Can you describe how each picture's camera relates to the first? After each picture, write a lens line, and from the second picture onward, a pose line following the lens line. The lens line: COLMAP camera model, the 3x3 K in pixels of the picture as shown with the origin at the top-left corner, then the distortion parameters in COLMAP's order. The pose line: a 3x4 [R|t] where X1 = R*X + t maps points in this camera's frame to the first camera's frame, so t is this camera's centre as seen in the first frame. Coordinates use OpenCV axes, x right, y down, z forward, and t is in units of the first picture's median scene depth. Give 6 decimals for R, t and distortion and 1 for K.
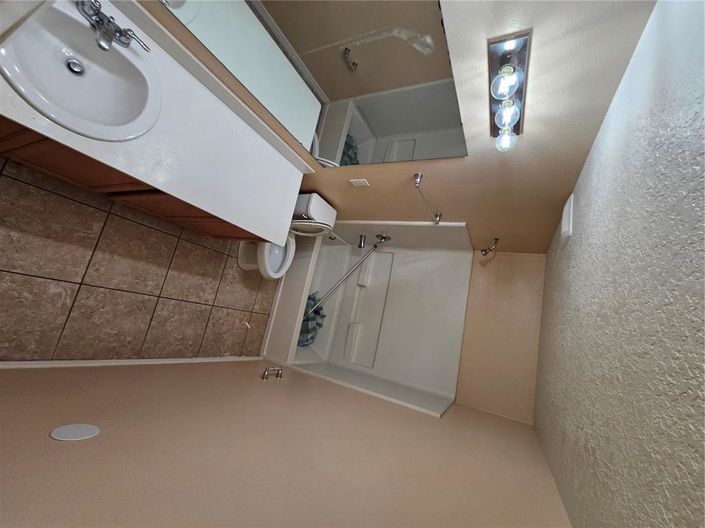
lens RADIAL K [[287.0, 0, 356.3], [0, 287.0, 262.2], [0, 0, 1]] dist [-0.000849, 0.000599]
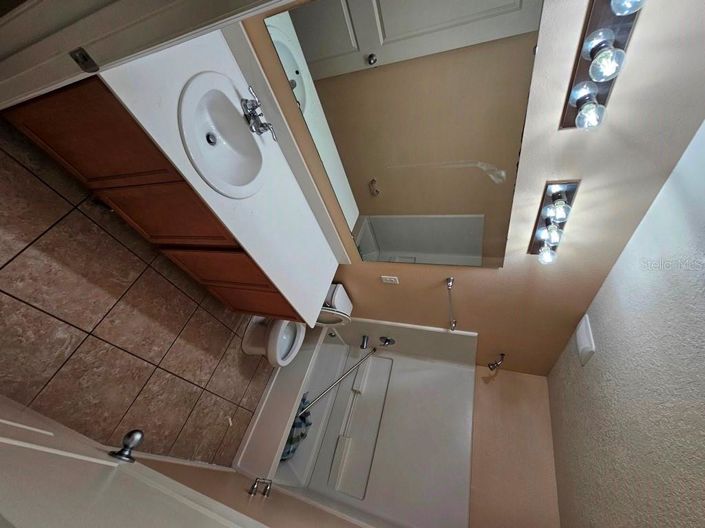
lens RADIAL K [[287.0, 0, 349.8], [0, 287.0, 267.3], [0, 0, 1]] dist [-0.000849, 0.000599]
pose [[0.983392, 0.160570, 0.084598, -0.213476], [-0.118050, 0.919947, -0.373846, 0.091013], [-0.137854, 0.357651, 0.923624, 0.008473]]
